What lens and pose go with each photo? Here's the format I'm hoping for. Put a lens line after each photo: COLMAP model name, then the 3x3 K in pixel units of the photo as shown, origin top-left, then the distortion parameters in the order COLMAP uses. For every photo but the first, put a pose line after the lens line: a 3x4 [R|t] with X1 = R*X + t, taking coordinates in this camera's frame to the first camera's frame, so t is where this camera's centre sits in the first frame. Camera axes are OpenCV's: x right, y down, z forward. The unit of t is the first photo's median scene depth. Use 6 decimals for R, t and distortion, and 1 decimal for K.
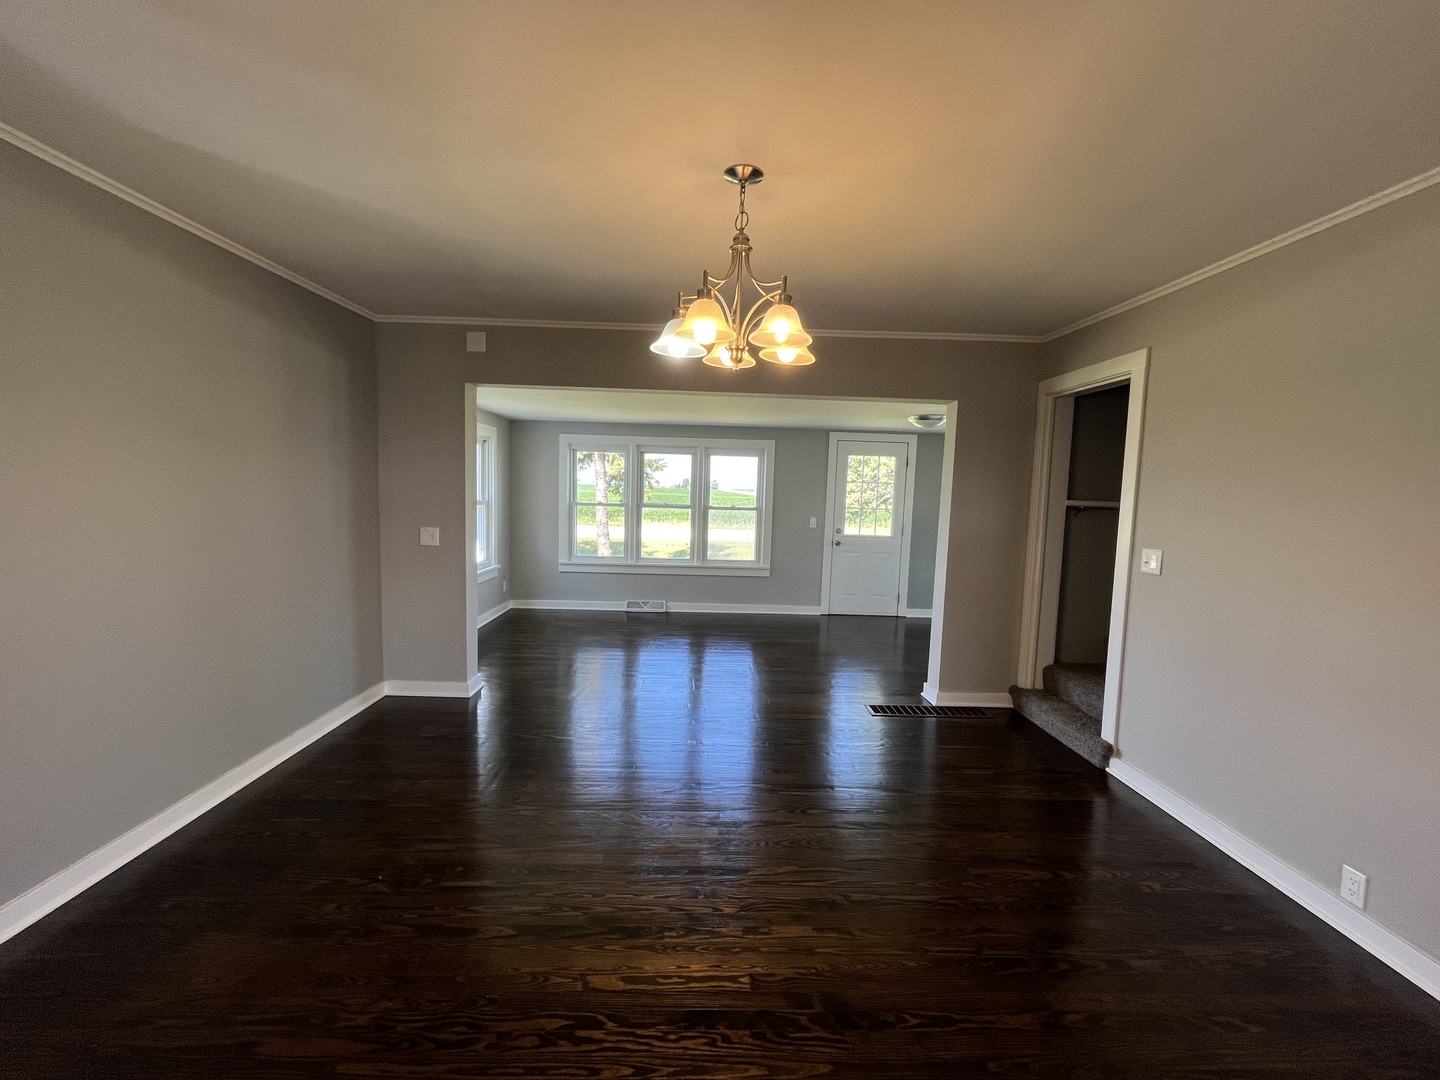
lens RADIAL K [[582.3, 0, 718.4], [0, 582.3, 541.7], [0, 0, 1]] dist [-0.001418, 0.000080]
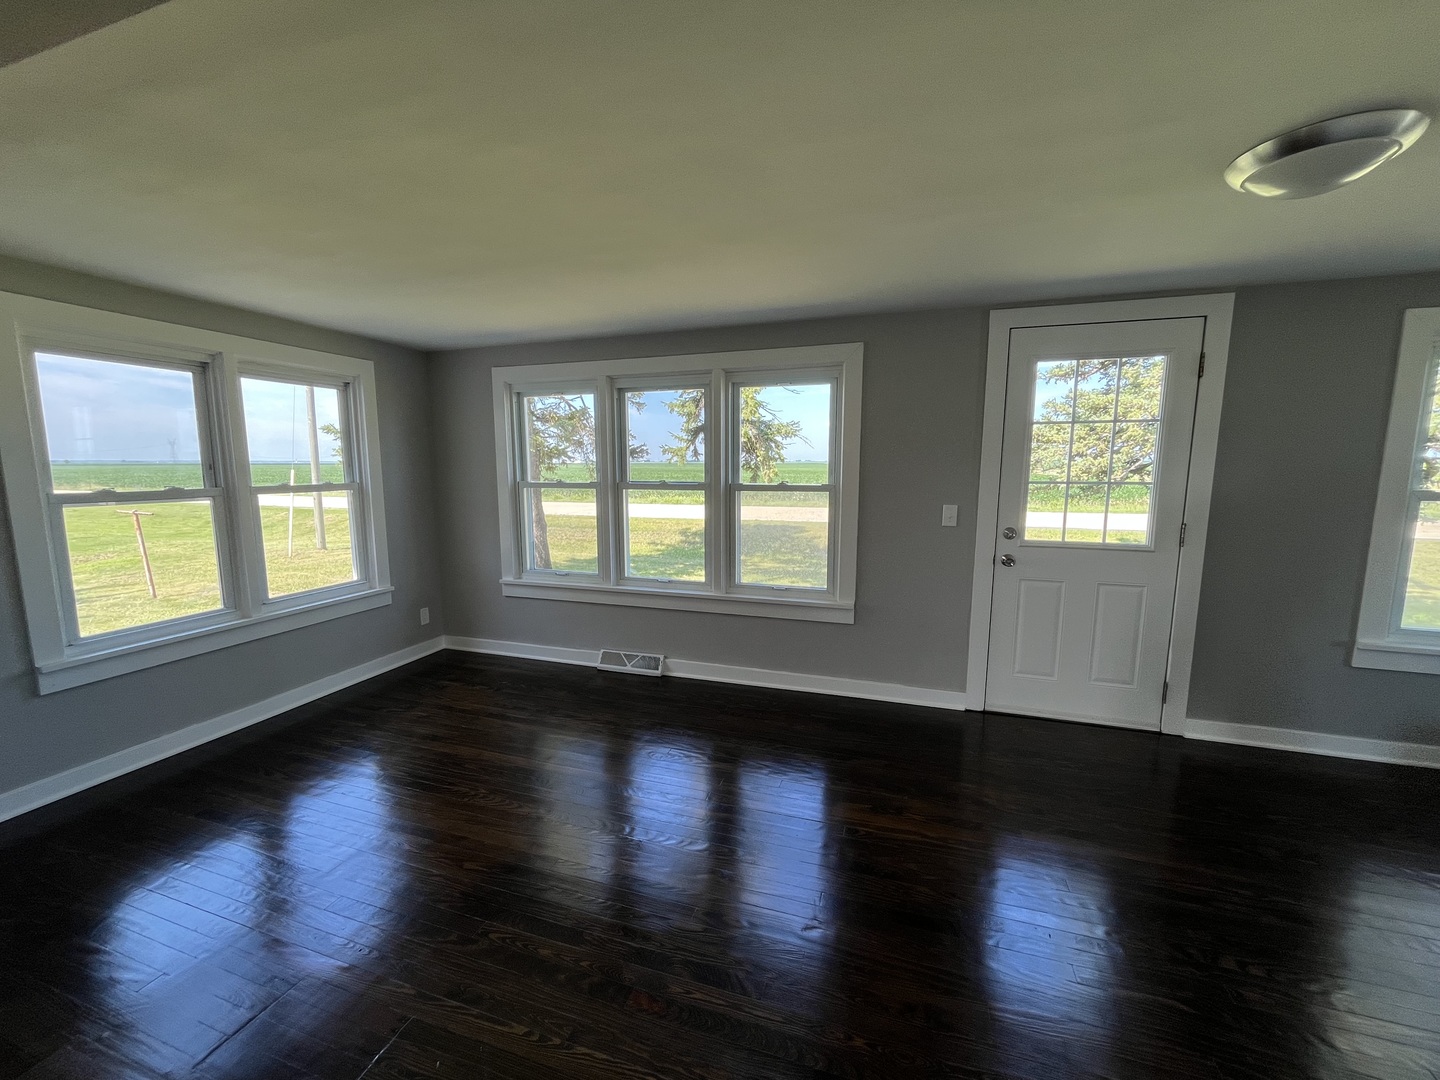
lens RADIAL K [[582.3, 0, 718.4], [0, 582.3, 541.7], [0, 0, 1]] dist [-0.001418, 0.000080]
pose [[0.939347, 0.014514, -0.342660, 0.148720], [-0.001761, 0.999295, 0.037501, -0.028728], [0.342963, -0.034623, 0.938711, 0.497225]]
